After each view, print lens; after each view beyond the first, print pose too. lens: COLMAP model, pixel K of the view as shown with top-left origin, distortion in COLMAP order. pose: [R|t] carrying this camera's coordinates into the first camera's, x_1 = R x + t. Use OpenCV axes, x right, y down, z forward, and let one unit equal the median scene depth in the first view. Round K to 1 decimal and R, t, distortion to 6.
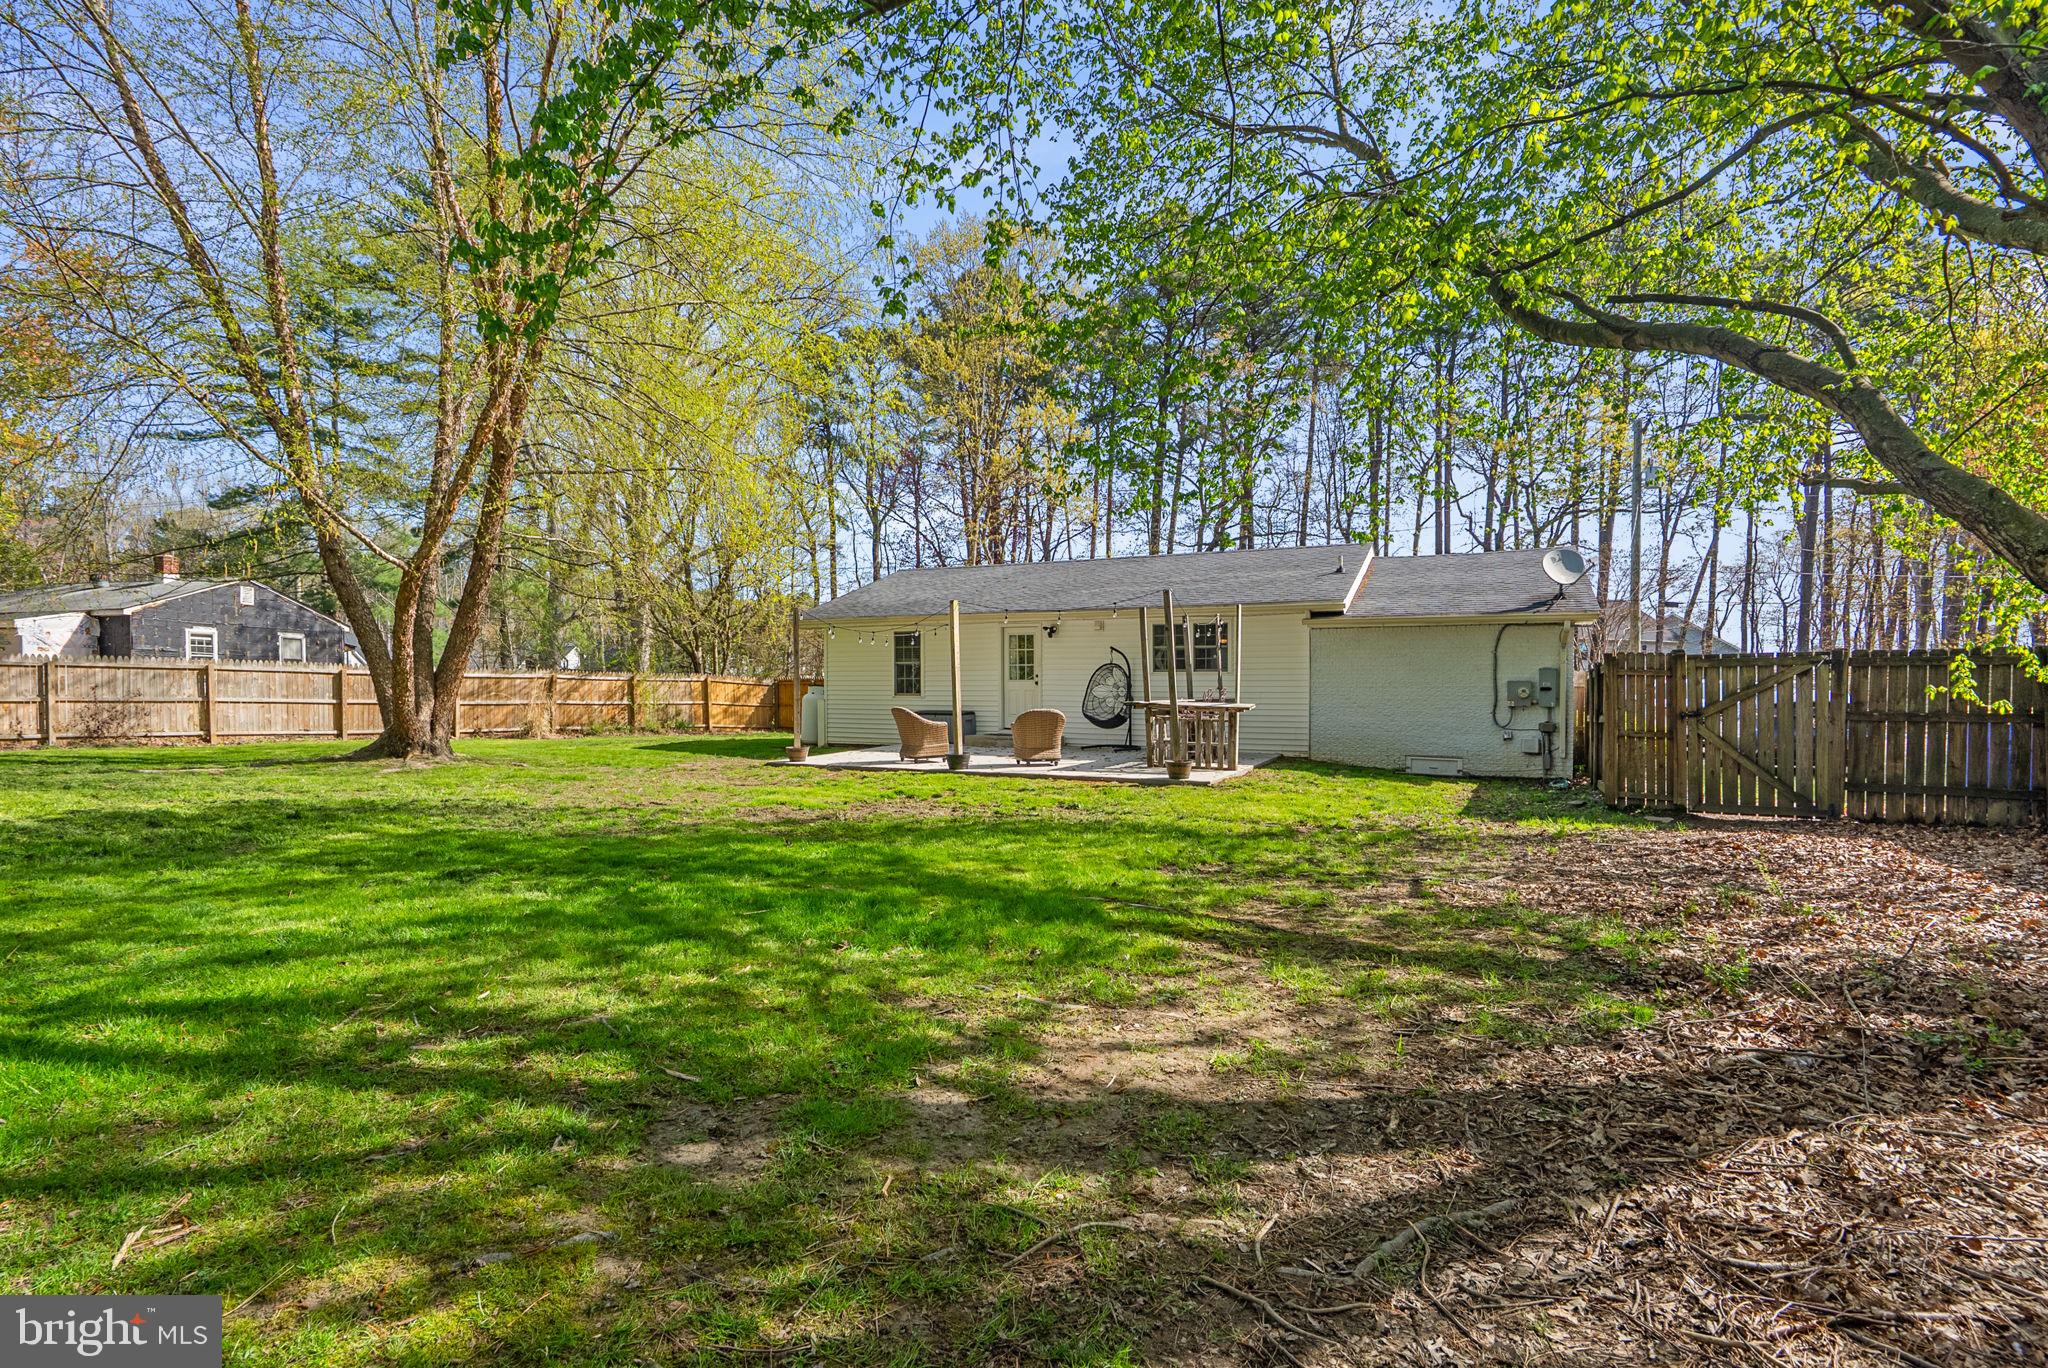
lens RADIAL K [[947.2, 0, 1024.0], [0, 947.2, 684.0], [0, 0, 1]] dist [-0.001539, 0.000066]
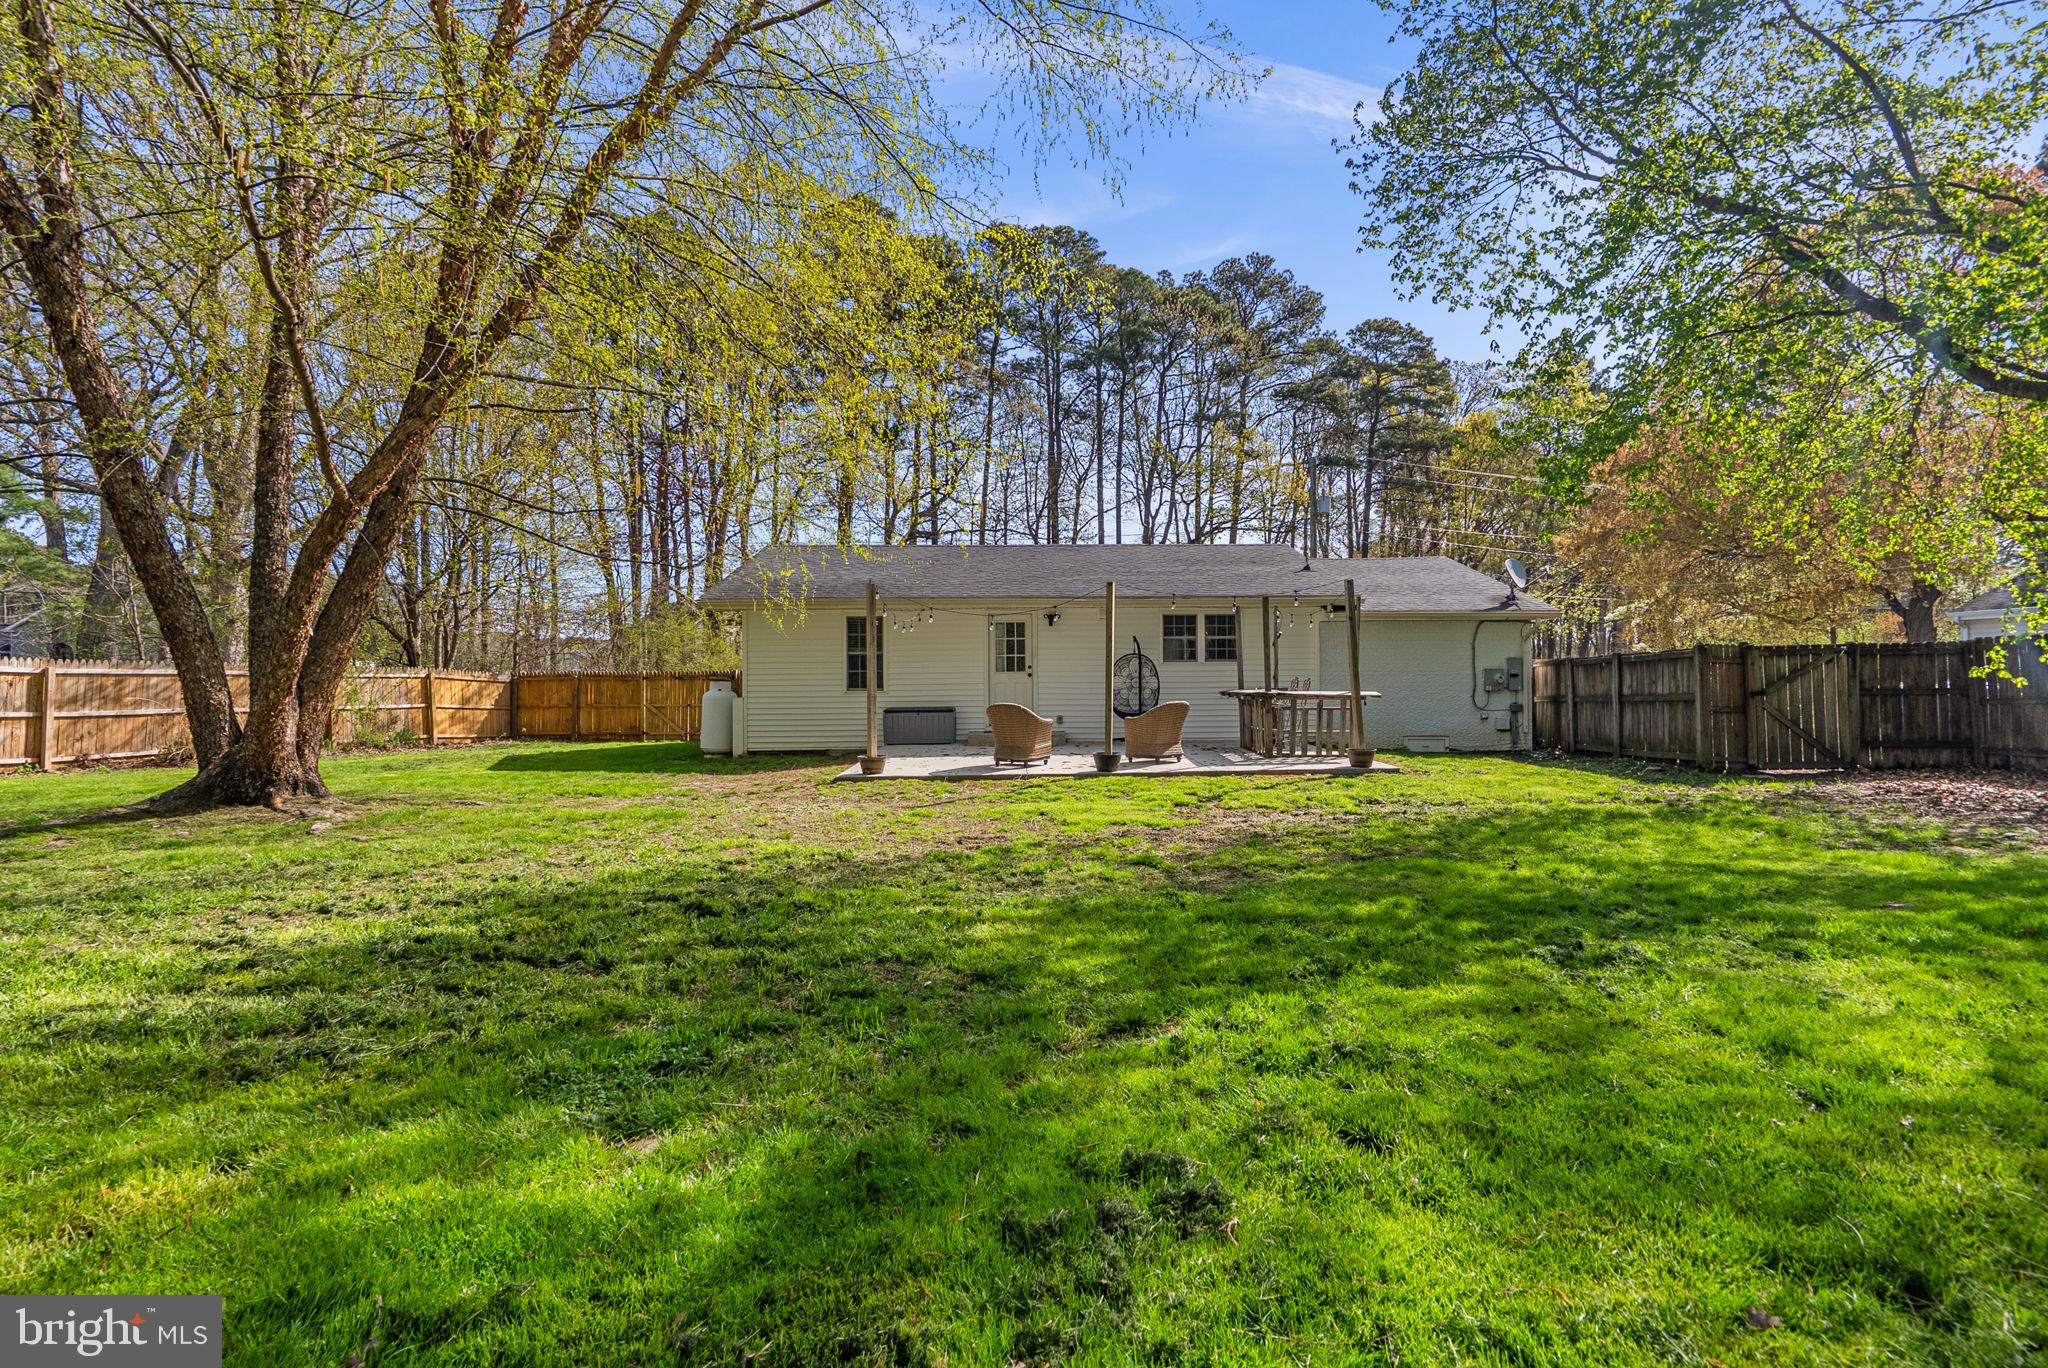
lens RADIAL K [[935.1, 0, 1023.0], [0, 935.1, 655.4], [0, 0, 1]] dist [-0.000345, 0.000419]
pose [[0.880264, 0.001537, 0.474483, -0.455383], [0.009265, 0.999748, -0.020425, -0.001549], [-0.474395, 0.022376, 0.880028, 0.209352]]
